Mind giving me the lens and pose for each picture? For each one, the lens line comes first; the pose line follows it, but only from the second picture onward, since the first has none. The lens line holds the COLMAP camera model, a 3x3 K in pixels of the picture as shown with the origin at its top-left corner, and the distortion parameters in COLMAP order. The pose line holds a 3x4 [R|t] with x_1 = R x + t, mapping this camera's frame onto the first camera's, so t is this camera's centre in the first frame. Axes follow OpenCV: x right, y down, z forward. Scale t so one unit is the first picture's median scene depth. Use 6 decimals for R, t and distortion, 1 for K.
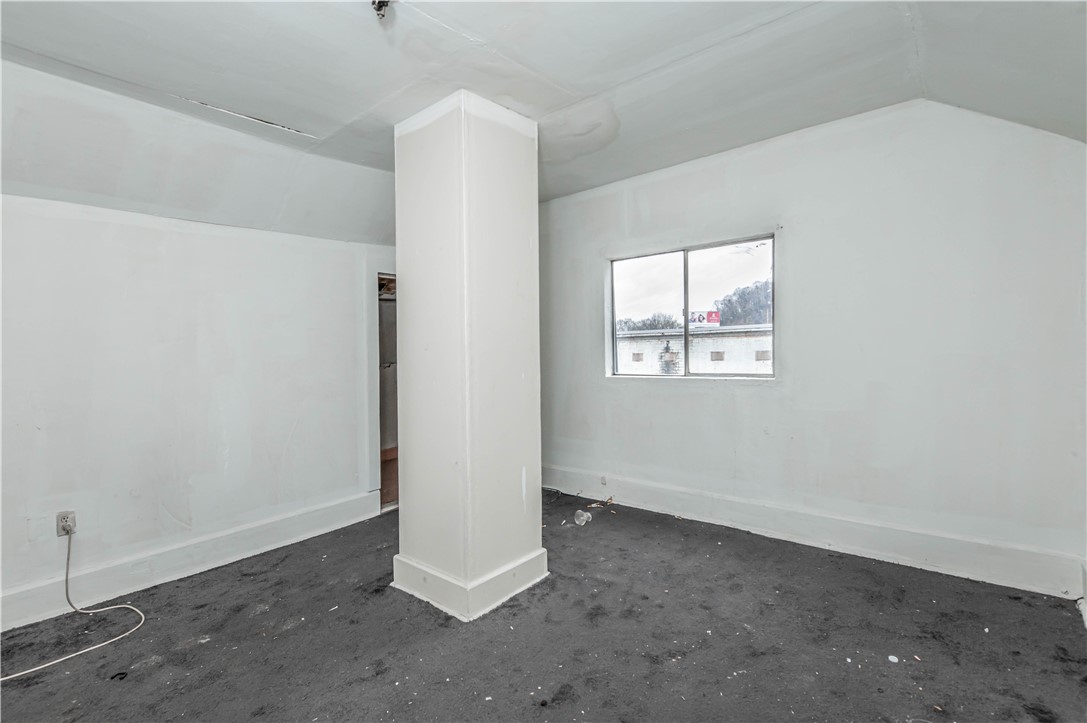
lens RADIAL K [[502.6, 0, 524.1], [0, 502.6, 358.6], [0, 0, 1]] dist [0.003617, -0.001027]
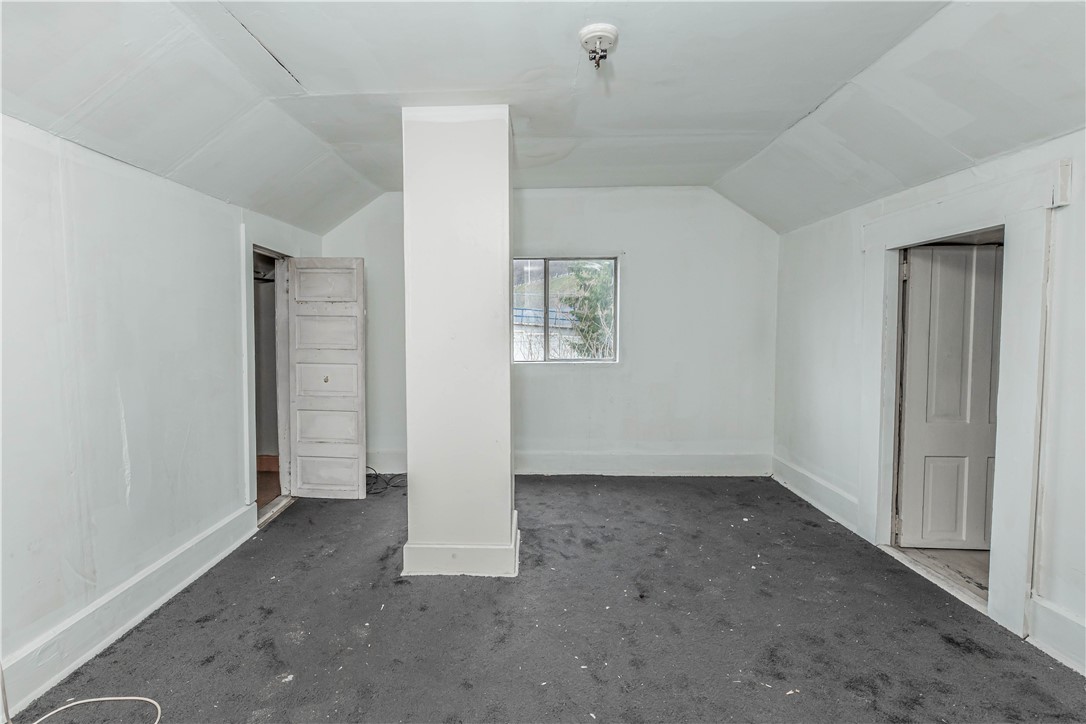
lens RADIAL K [[502.1, 0, 523.7], [0, 502.1, 359.1], [0, 0, 1]] dist [0.003617, -0.001027]
pose [[0.791486, -0.013731, 0.611033, -0.673803], [0.000902, 0.999773, 0.021297, 0.002566], [-0.611187, -0.016305, 0.791319, 0.075378]]
